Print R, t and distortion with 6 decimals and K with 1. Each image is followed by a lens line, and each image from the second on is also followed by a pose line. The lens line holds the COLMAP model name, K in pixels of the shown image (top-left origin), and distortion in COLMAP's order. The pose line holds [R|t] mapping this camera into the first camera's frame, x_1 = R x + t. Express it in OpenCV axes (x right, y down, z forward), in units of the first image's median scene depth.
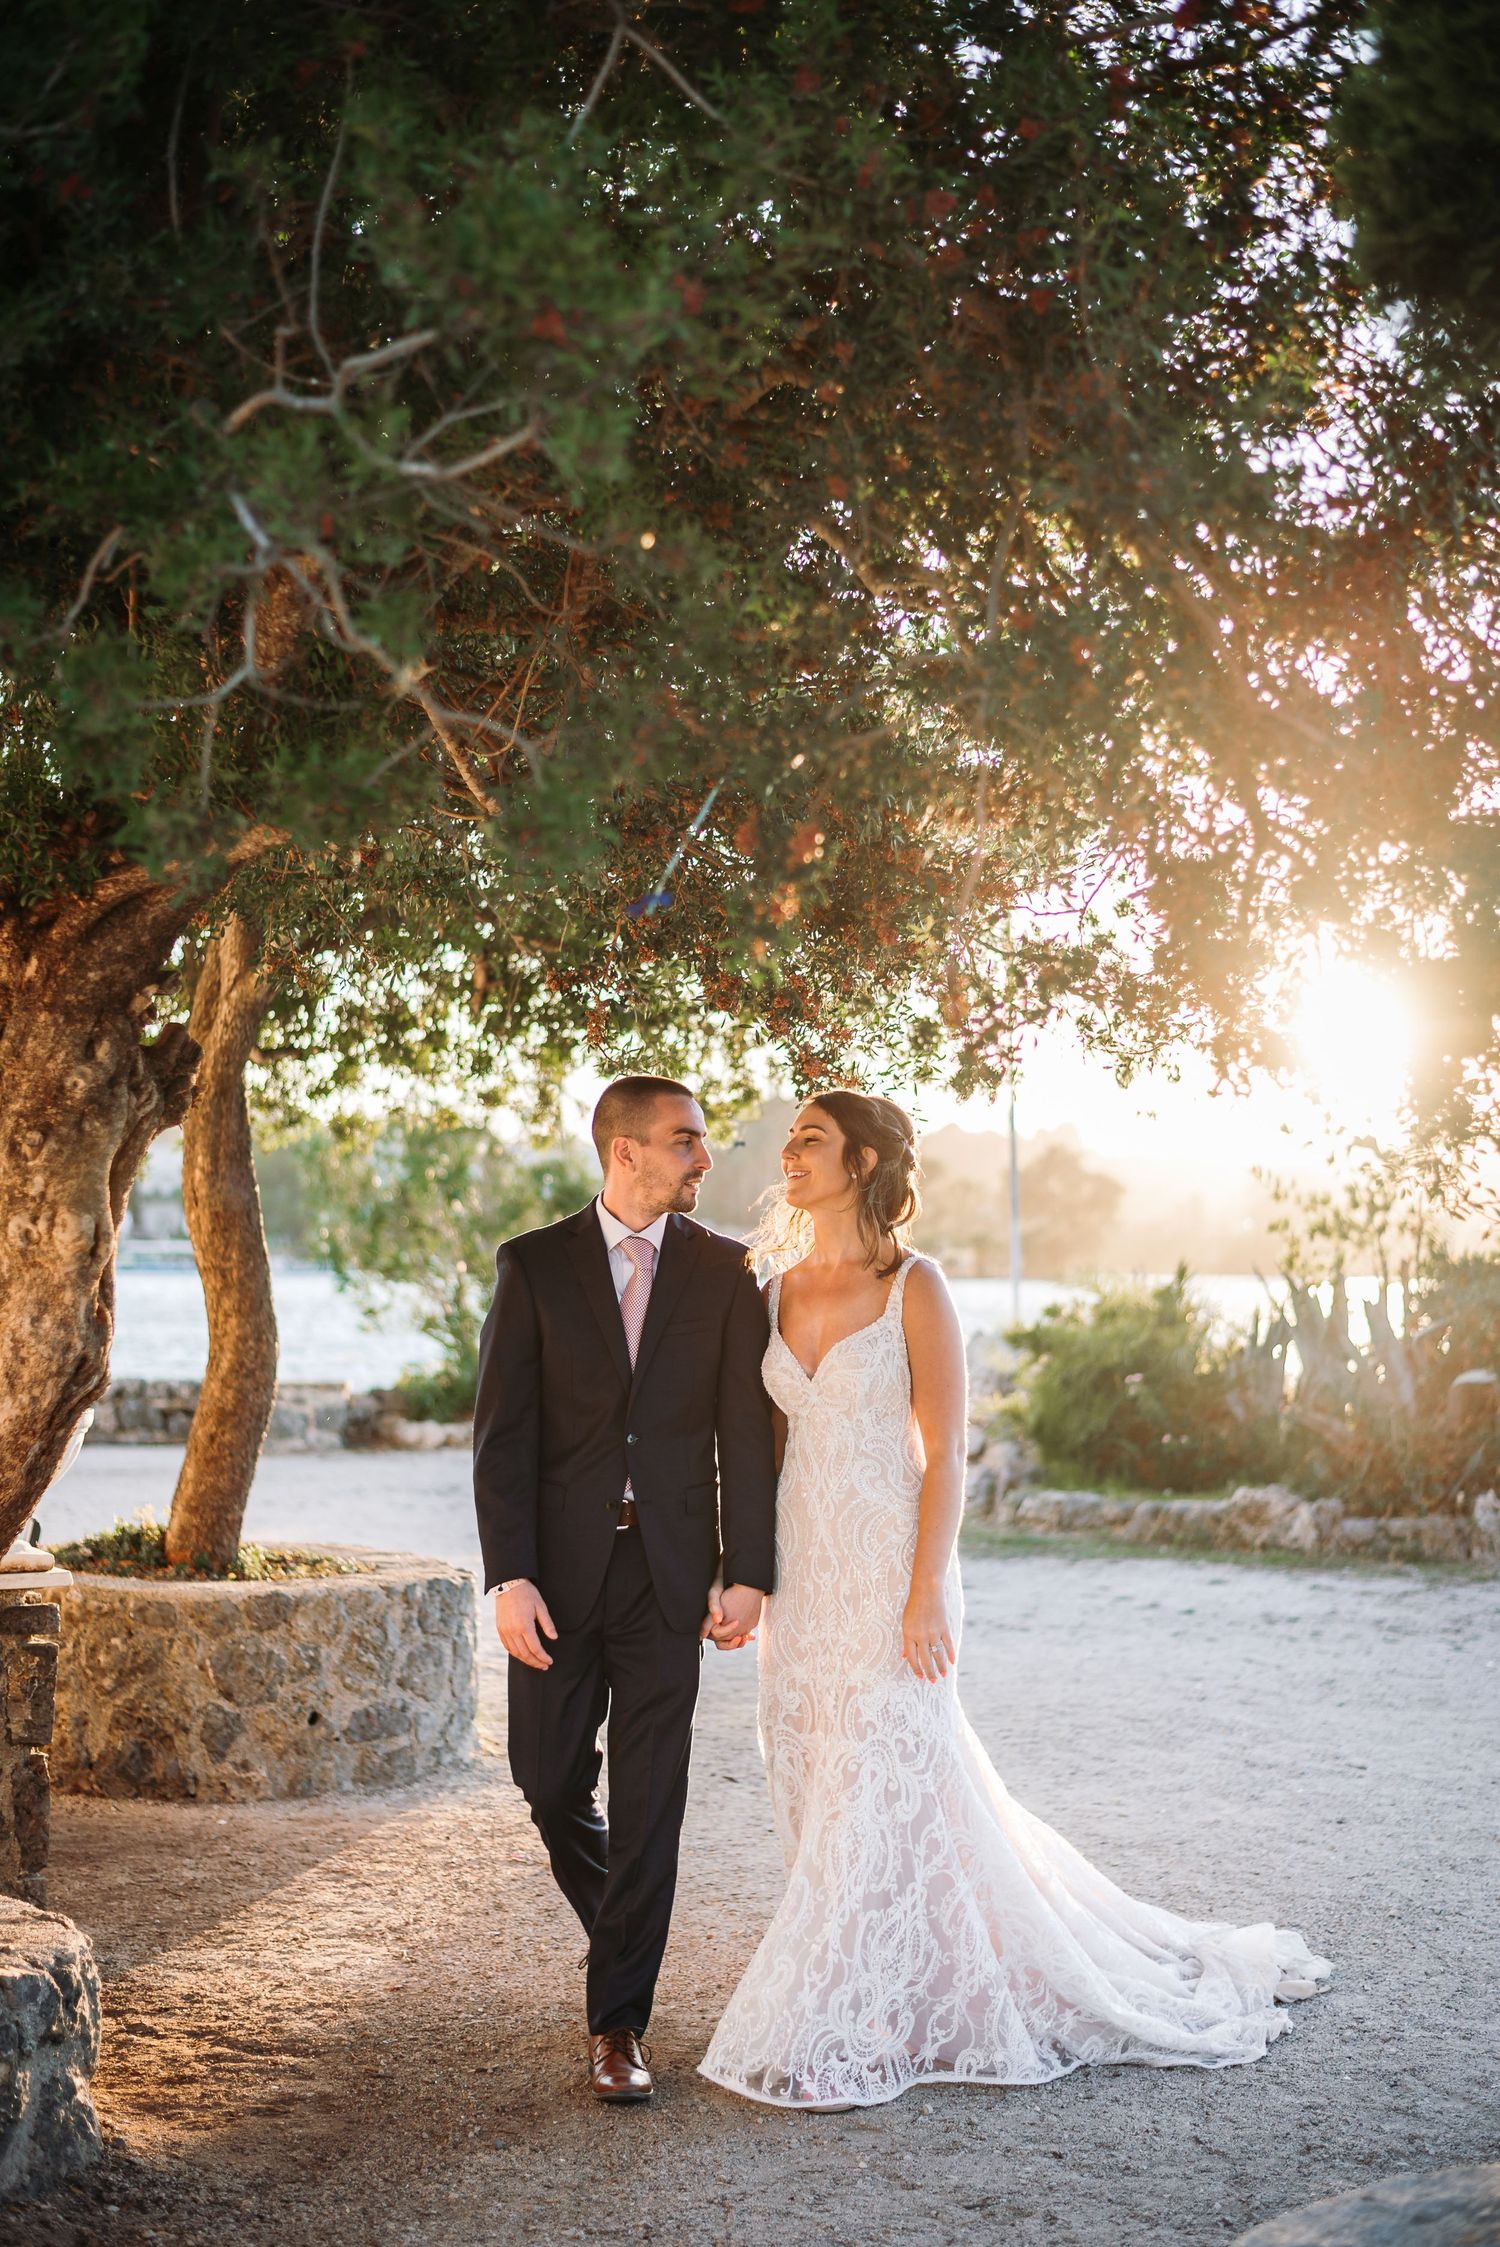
lens RADIAL K [[3142.0, 0, 749.4], [0, 3142.0, 1115.7], [0, 0, 1]] dist [0.002290, 0.000000]
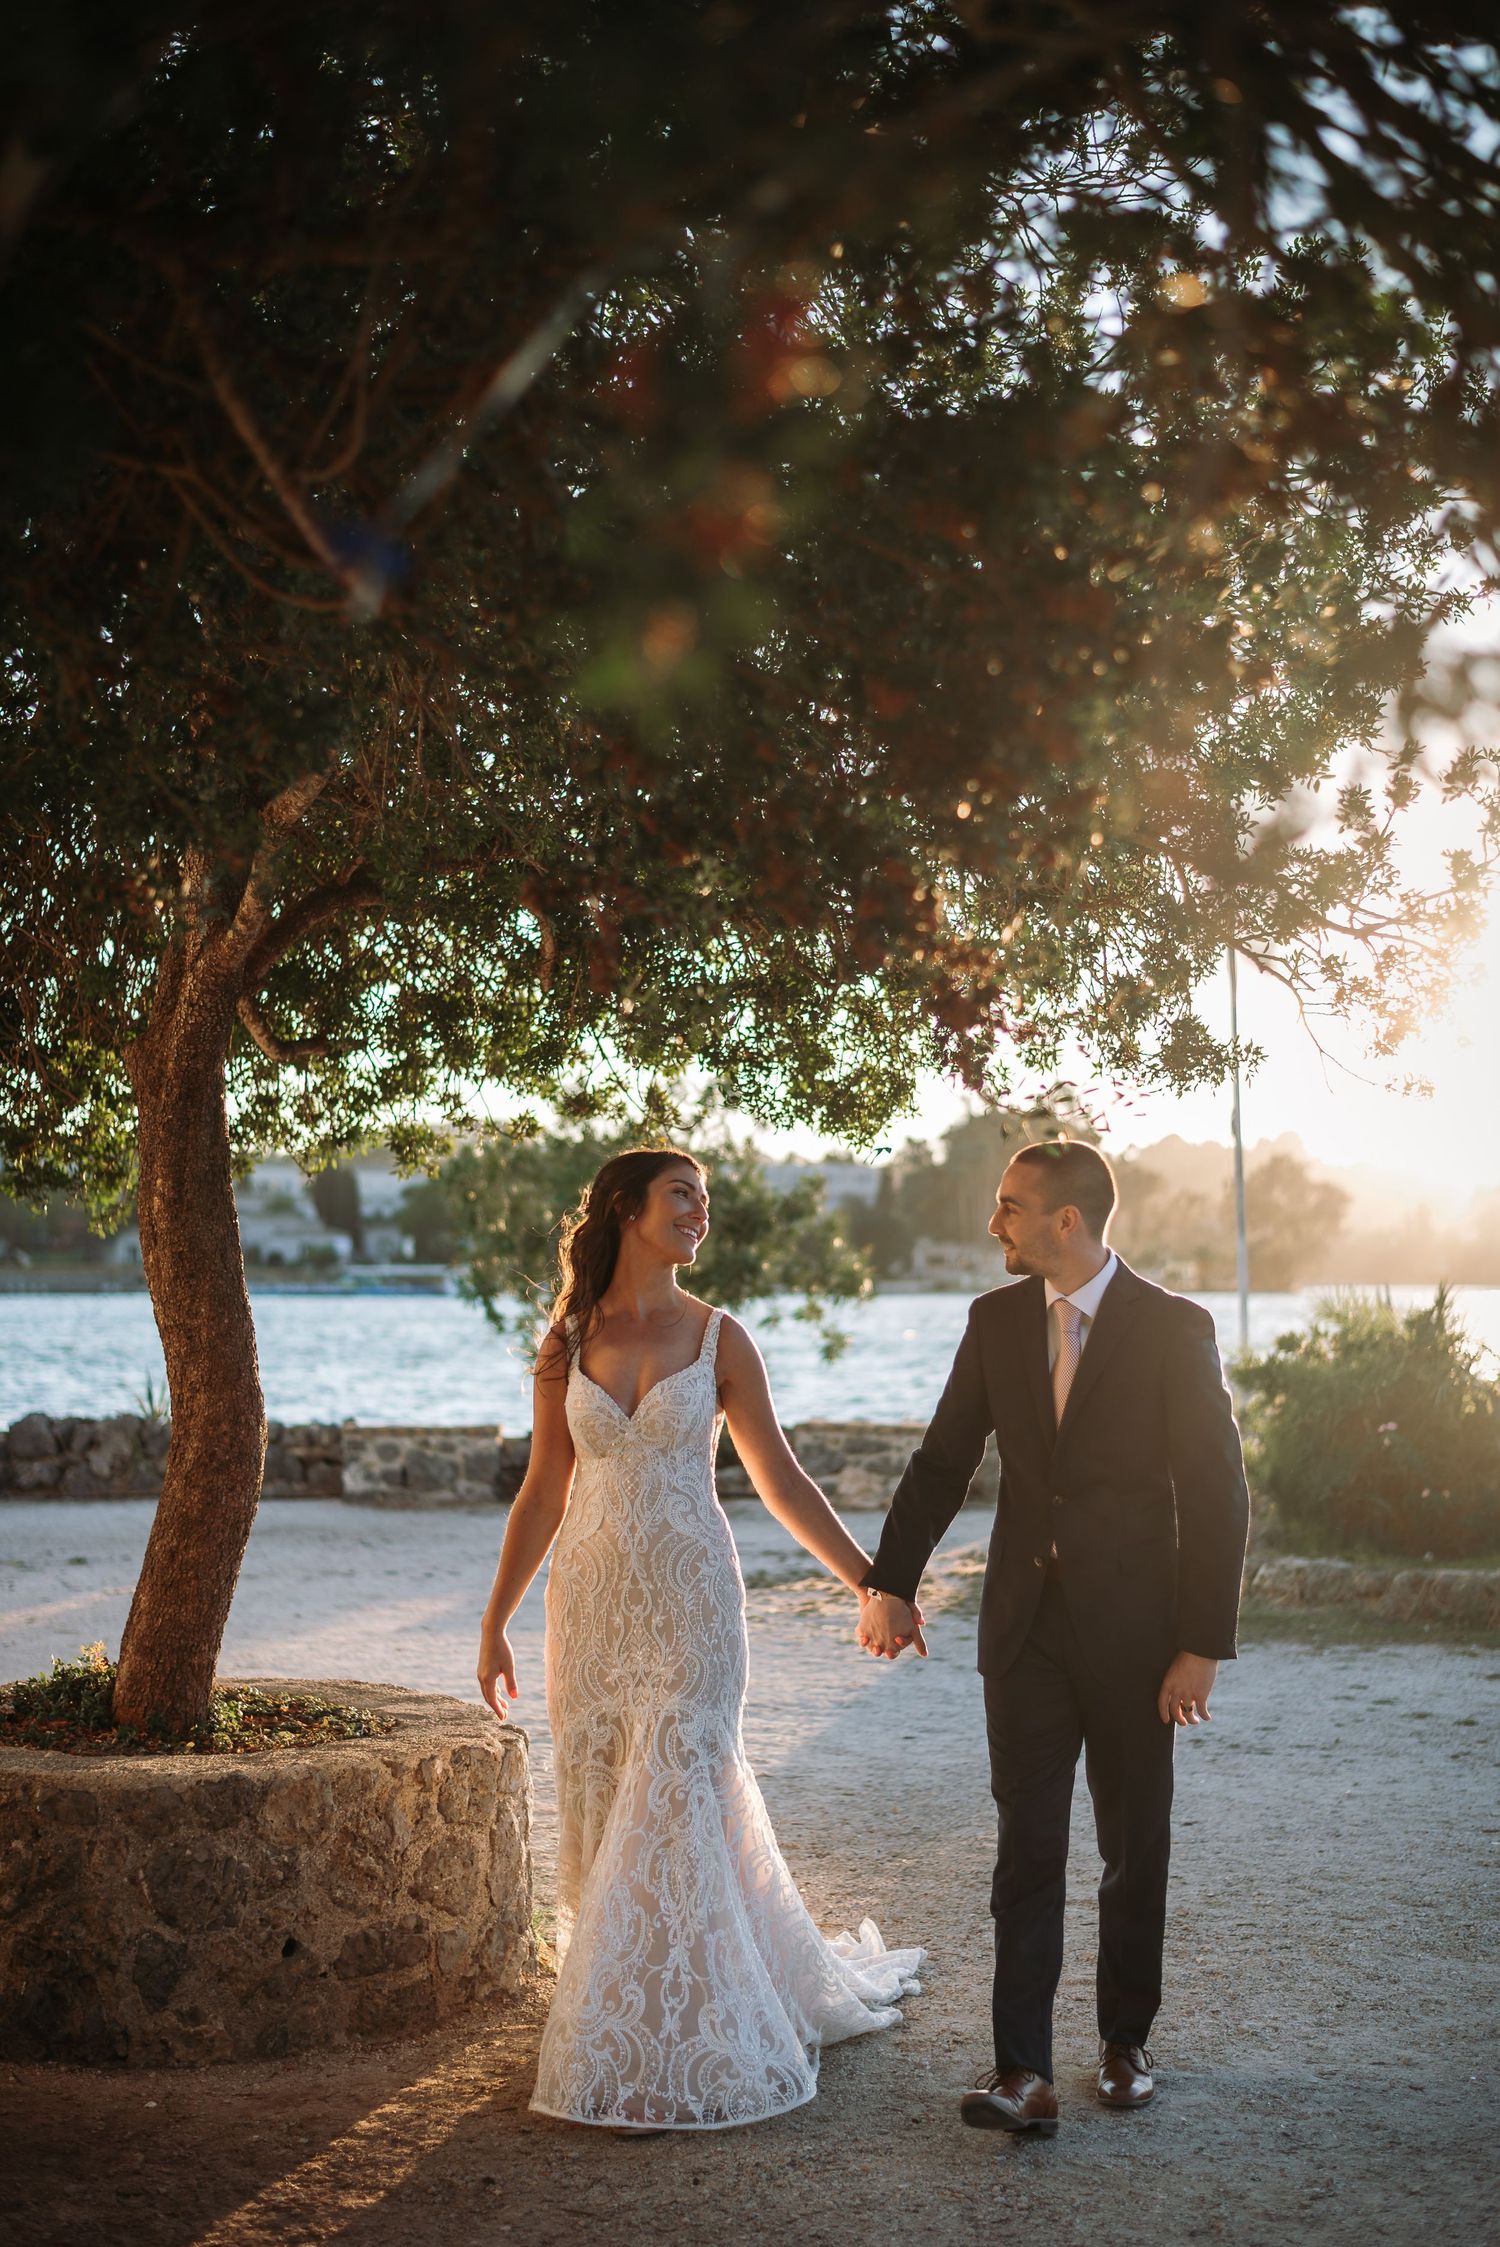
lens RADIAL K [[3142.0, 0, 751.0], [0, 3142.0, 1139.0], [0, 0, 1]] dist [0.002290, 0.000000]
pose [[0.997486, -0.016134, -0.069000, 0.020750], [0.016279, 0.999866, 0.001534, 0.004806], [0.068966, -0.002653, 0.997615, 0.274384]]
